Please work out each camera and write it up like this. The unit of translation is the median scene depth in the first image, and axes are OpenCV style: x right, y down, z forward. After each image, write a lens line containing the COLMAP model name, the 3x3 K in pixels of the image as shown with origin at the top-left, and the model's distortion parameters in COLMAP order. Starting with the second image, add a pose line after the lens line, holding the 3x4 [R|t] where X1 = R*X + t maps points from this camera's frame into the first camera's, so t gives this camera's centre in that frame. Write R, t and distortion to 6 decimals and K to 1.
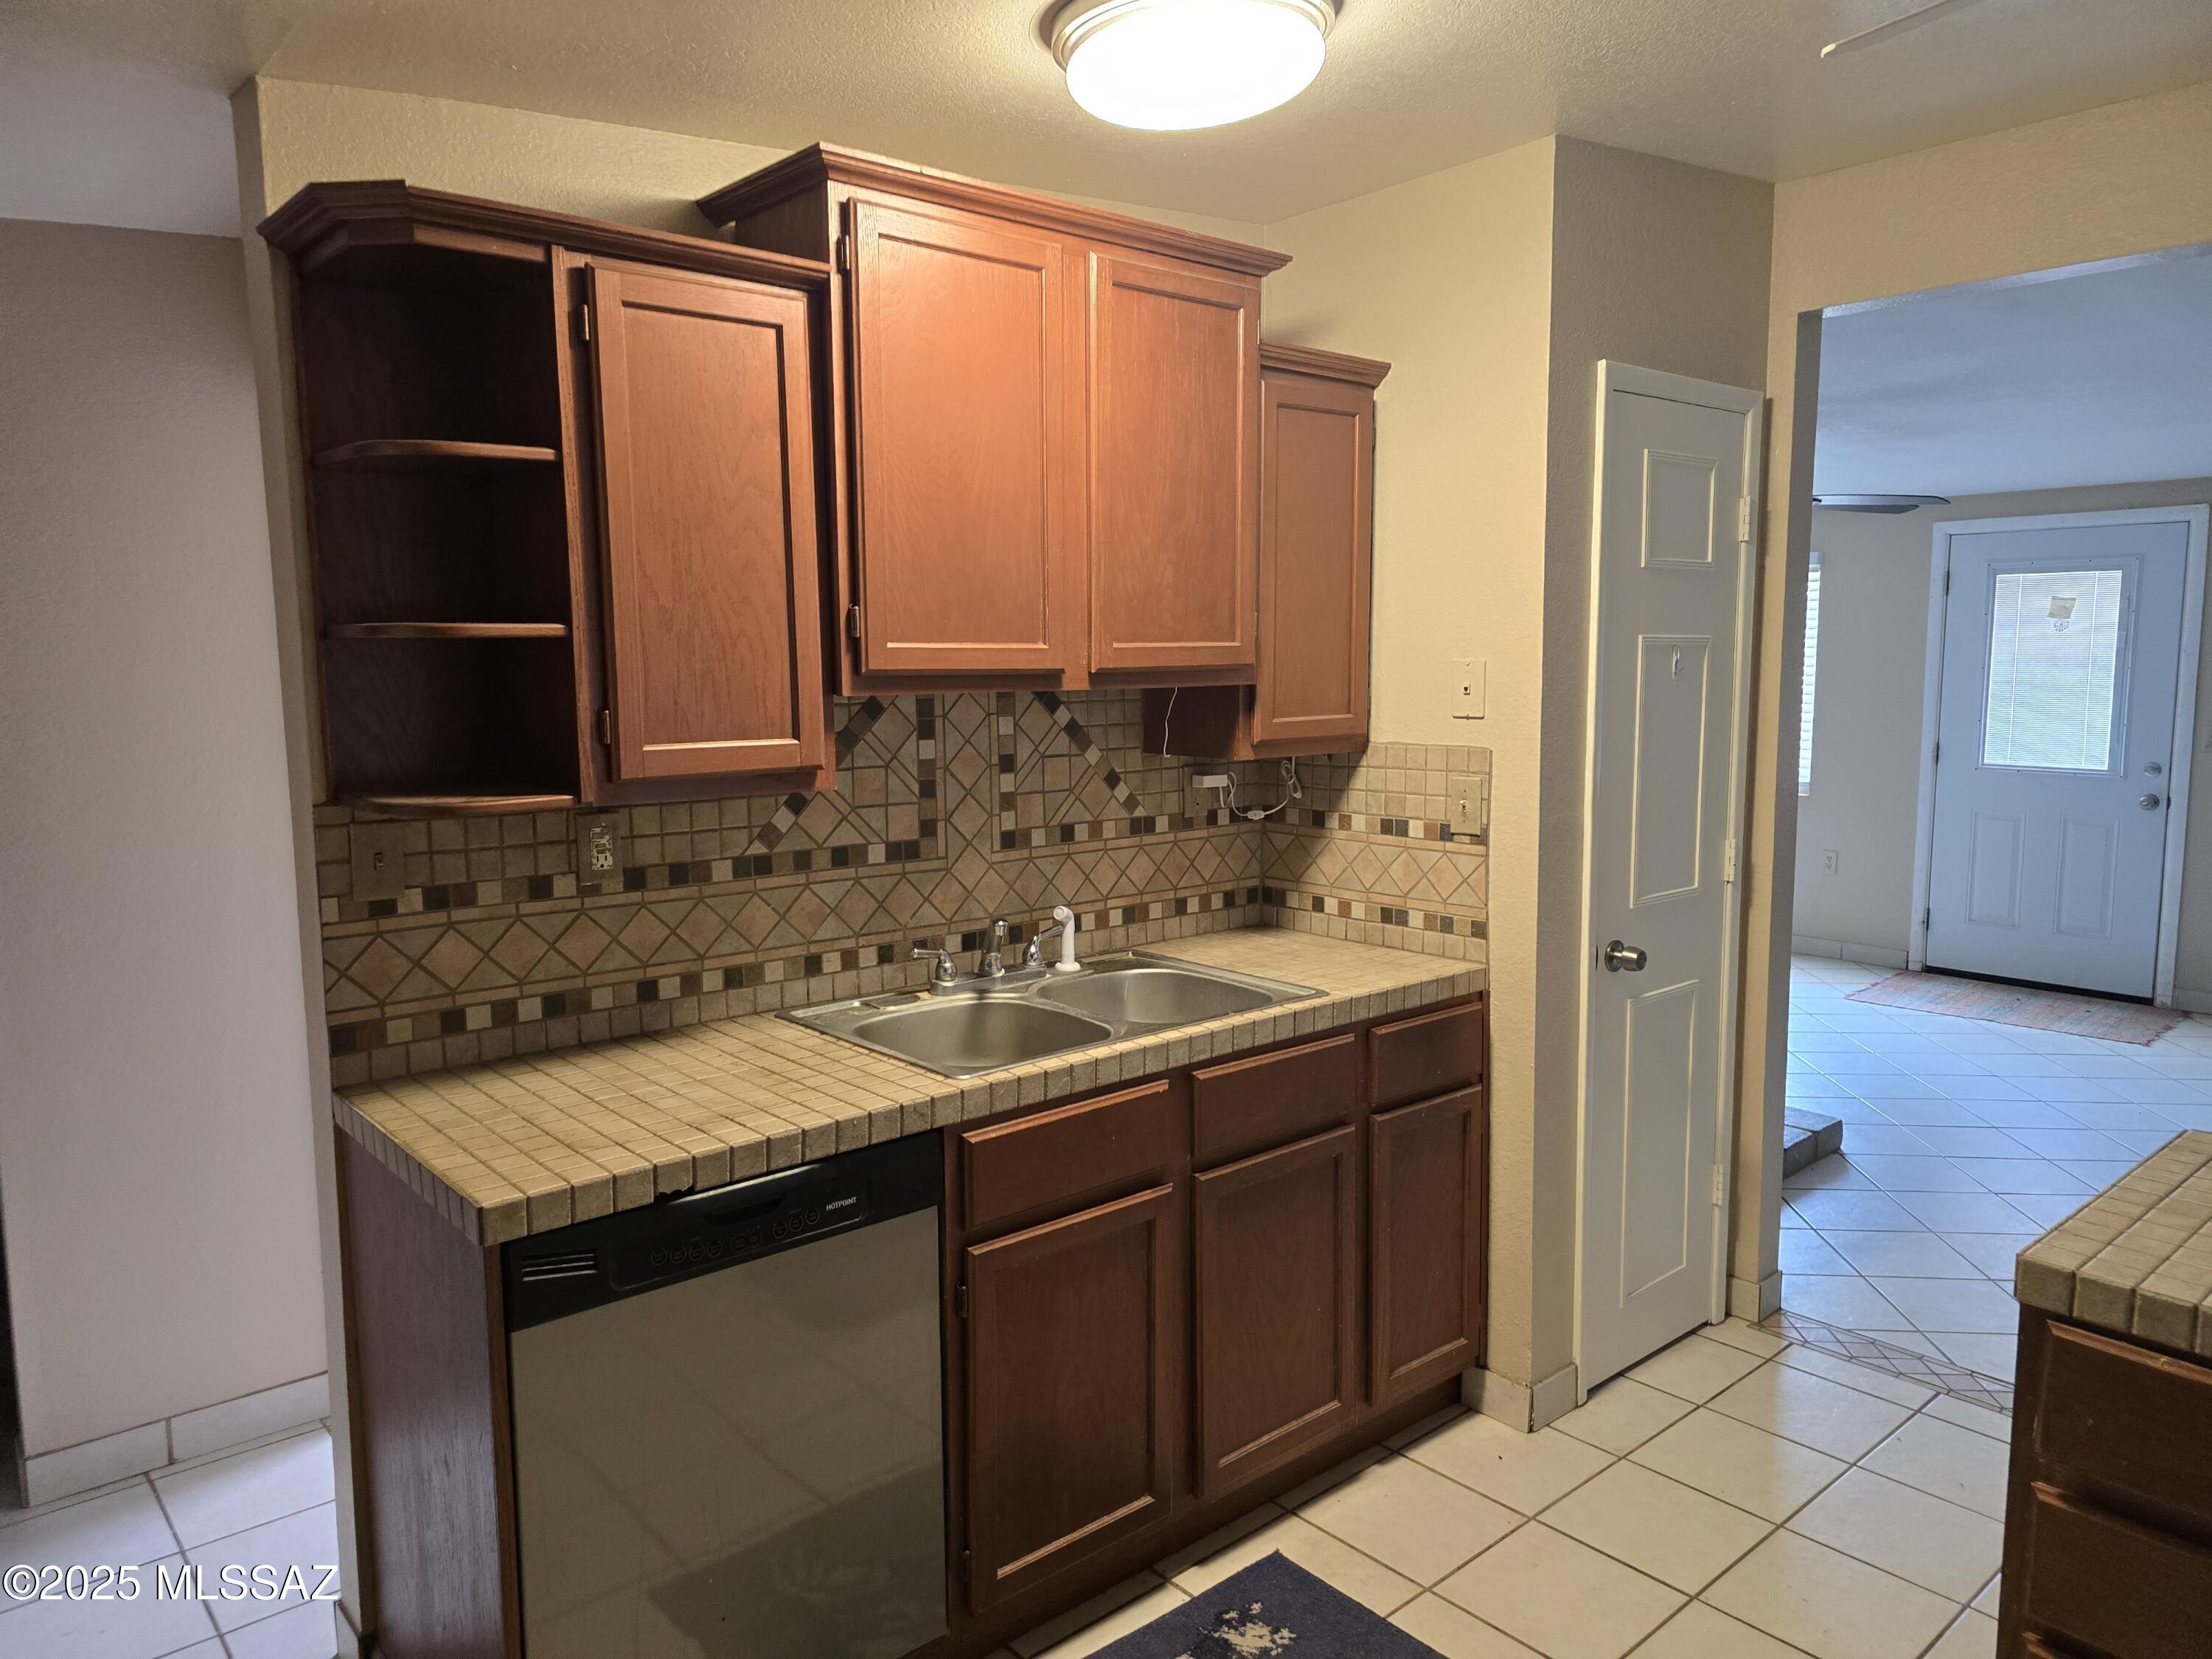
lens RADIAL K [[1496.9, 0, 1121.2], [0, 1496.9, 823.2], [0, 0, 1]] dist [0.147139, -0.312735]
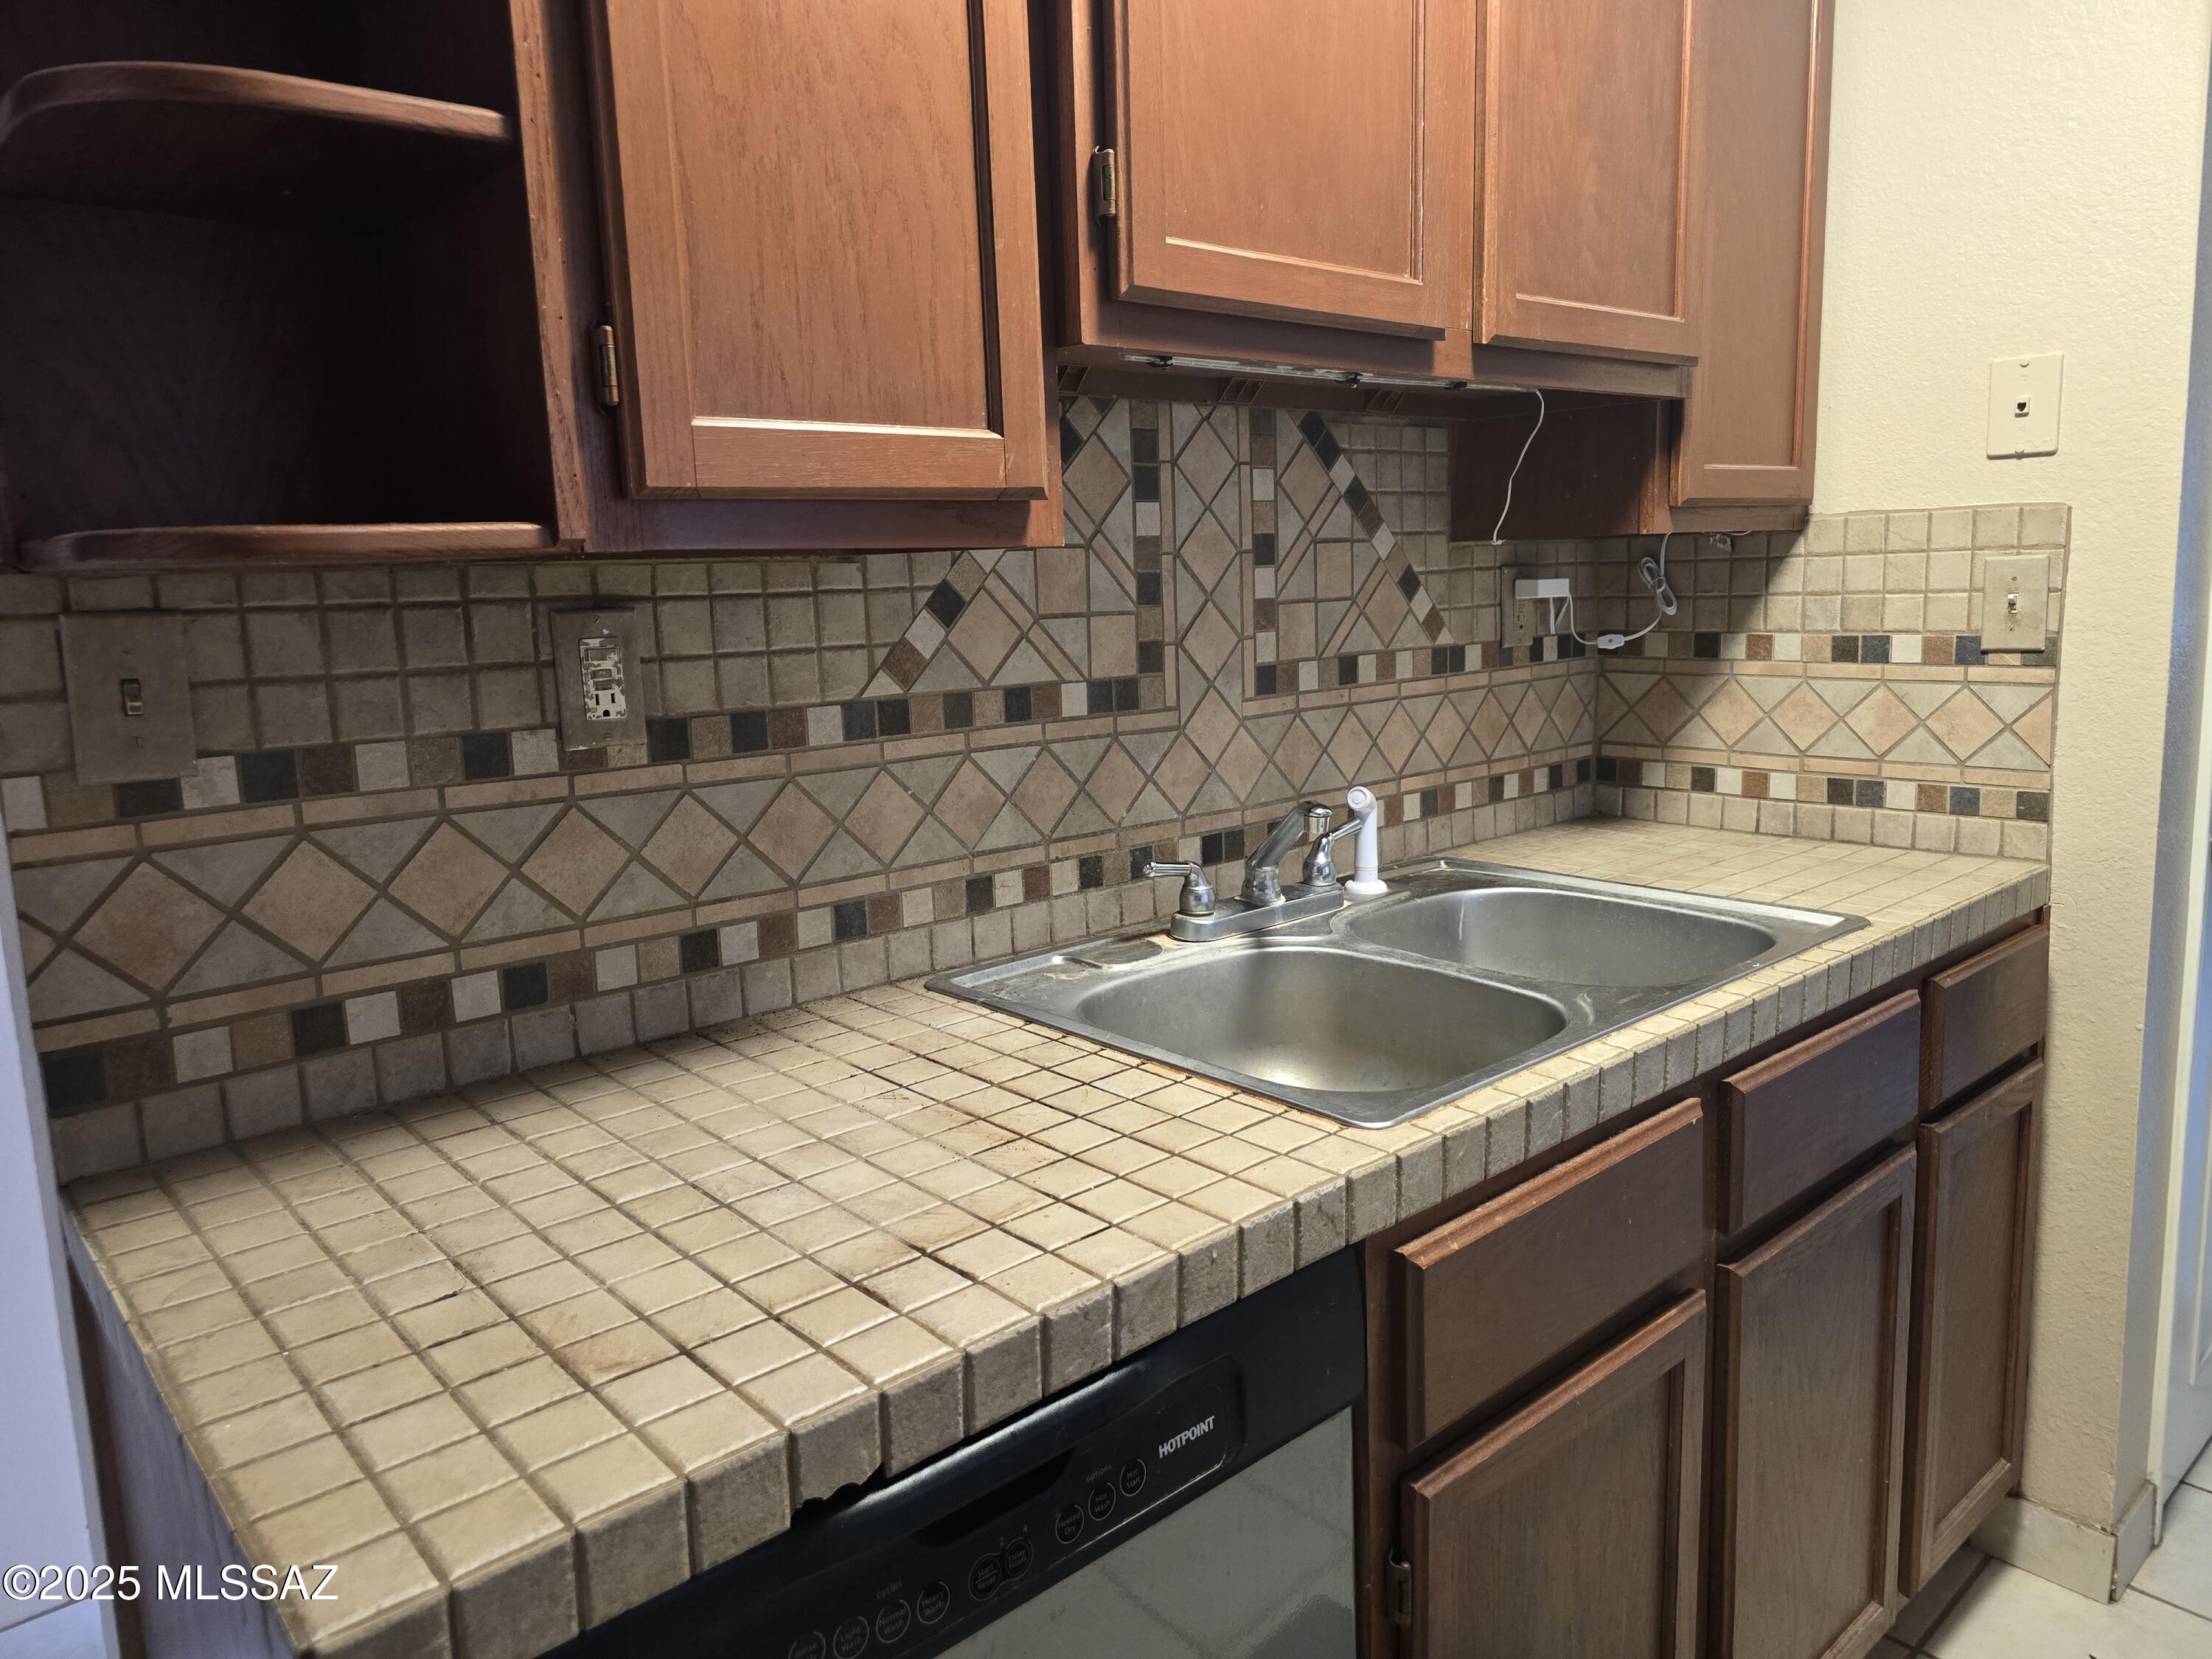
lens RADIAL K [[1495.5, 0, 1103.1], [0, 1495.5, 795.5], [0, 0, 1]] dist [0.127172, -0.210476]
pose [[0.999618, -0.027641, -0.000564, -0.162180], [0.027643, 0.998992, 0.035369, 0.039477], [-0.000414, -0.035371, 0.999374, 0.452010]]
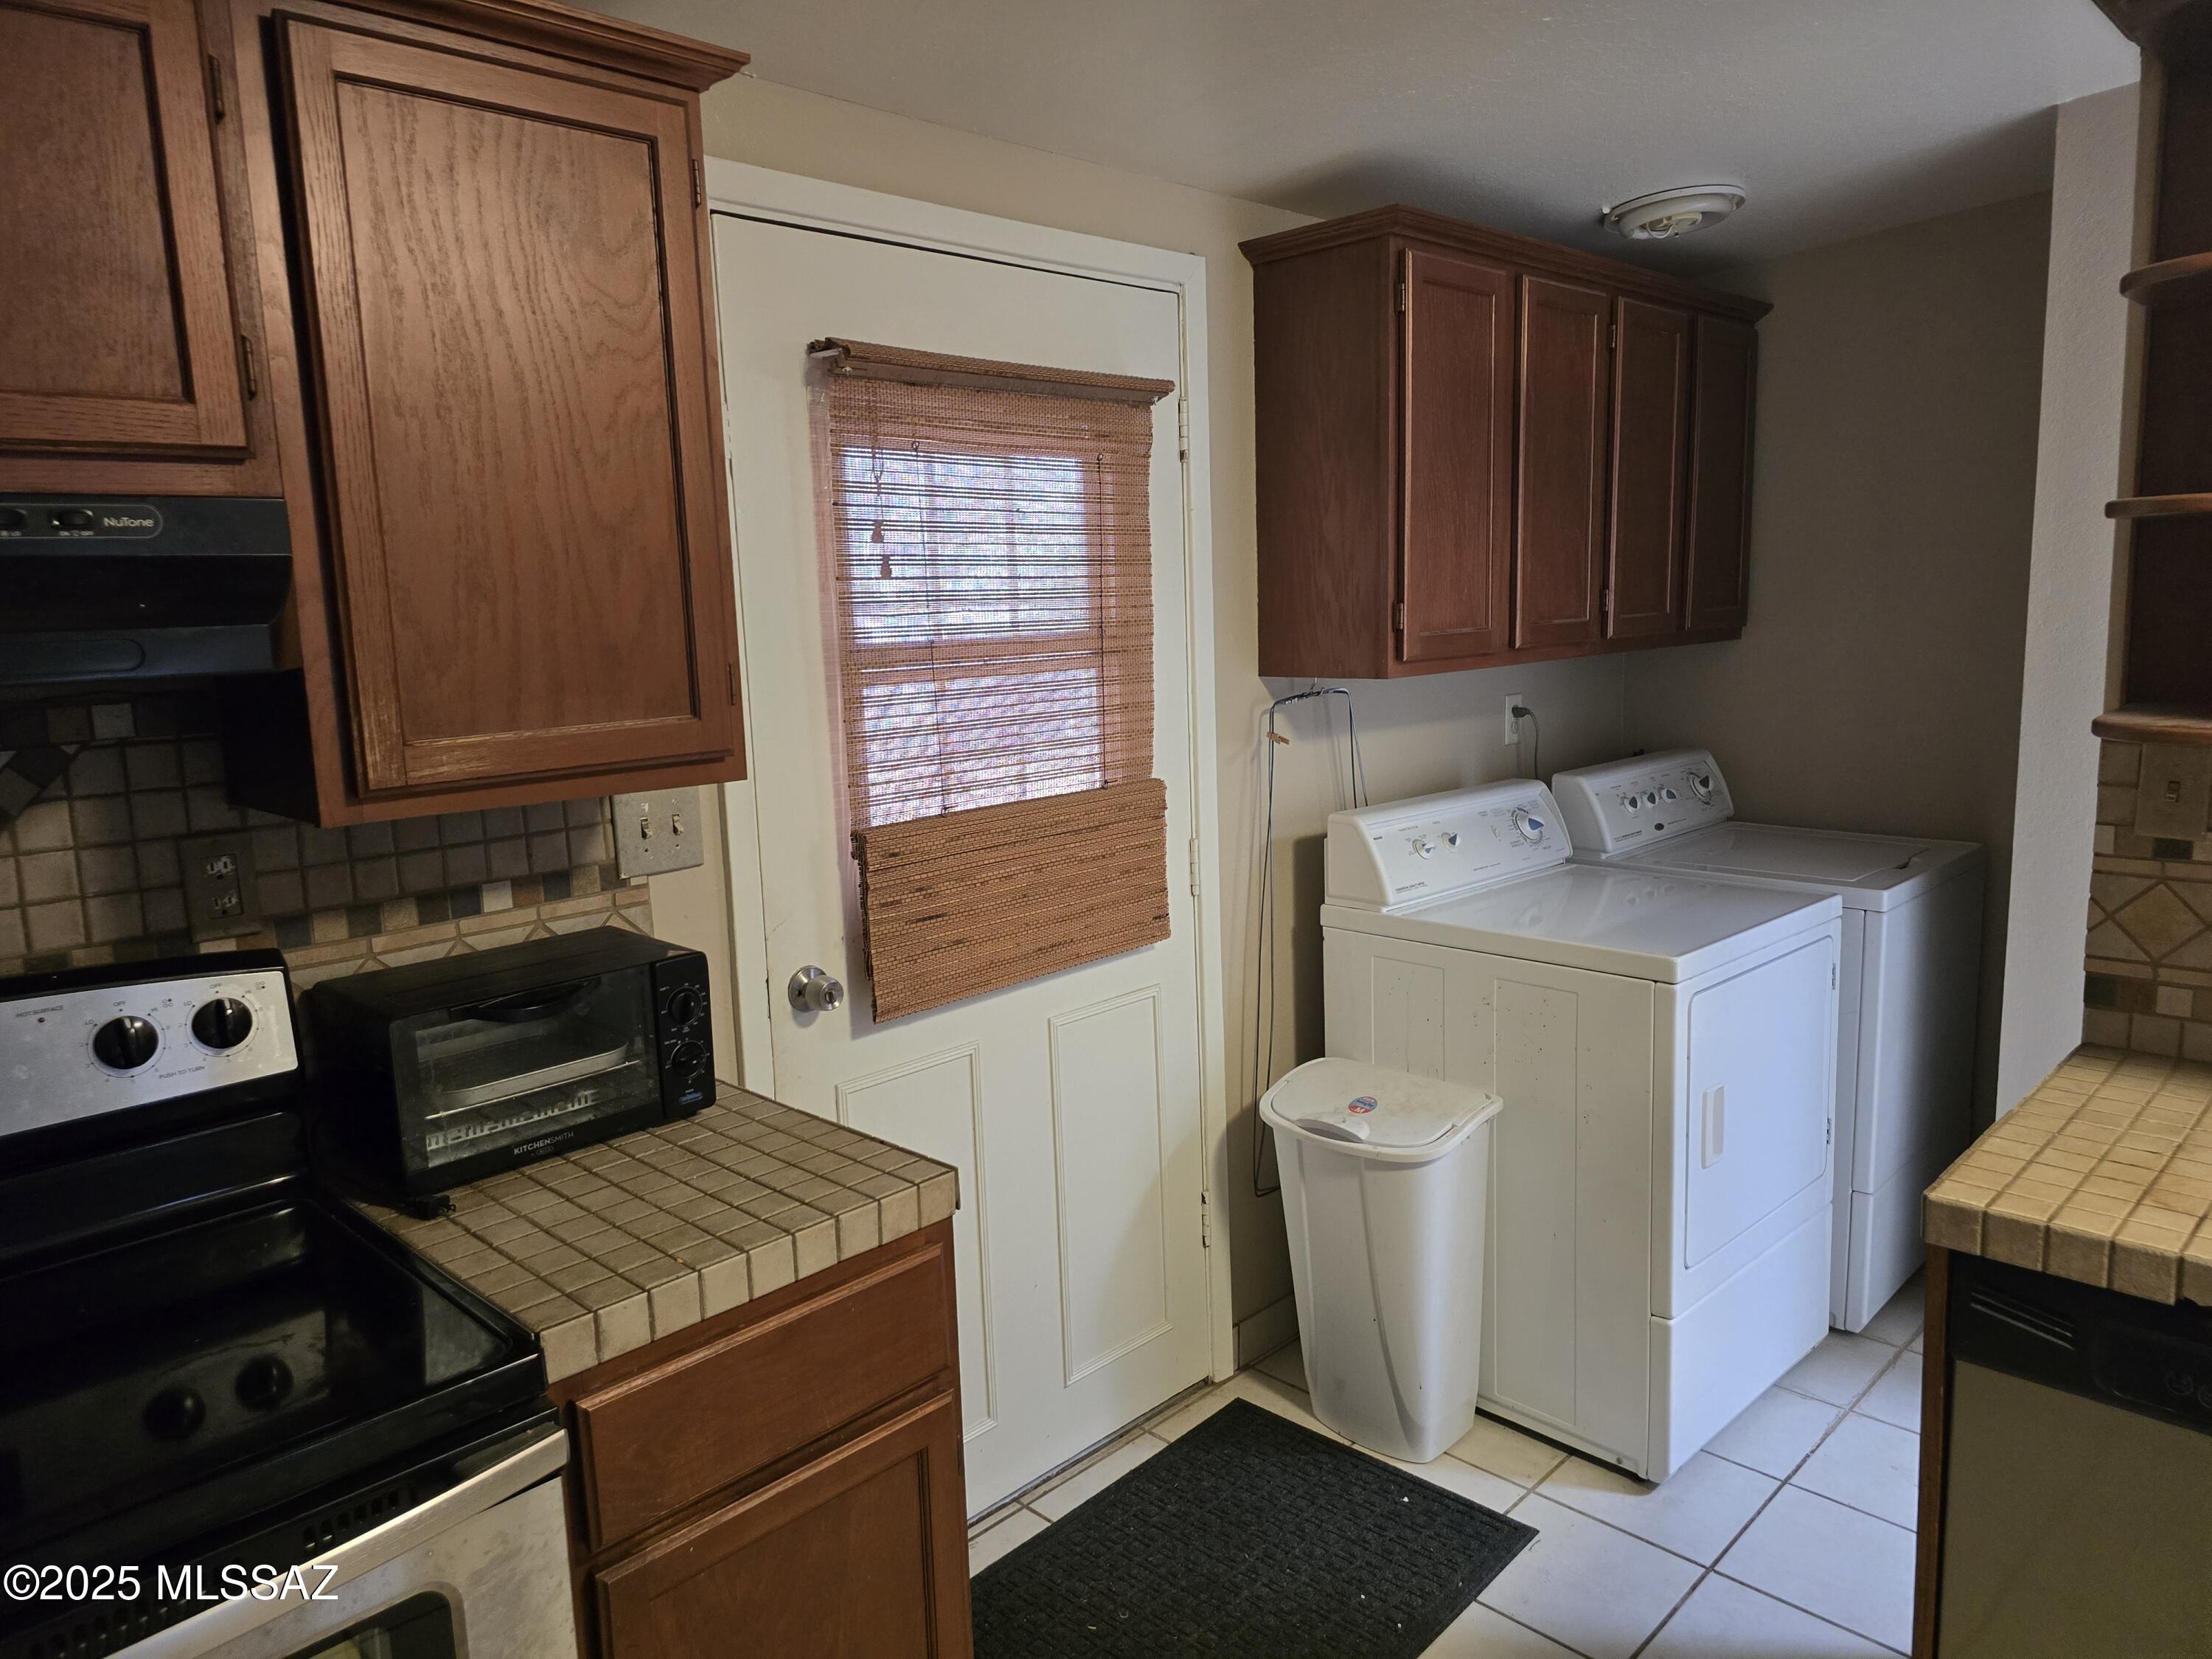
lens RADIAL K [[1482.5, 0, 1106.0], [0, 1482.5, 829.5], [0, 0, 1]] dist [0.051590, -0.066669]
pose [[0.063829, 0.161079, -0.984875, 0.228863], [-0.081833, 0.984409, 0.155699, -0.028182], [0.994600, 0.070657, 0.076016, 0.312838]]
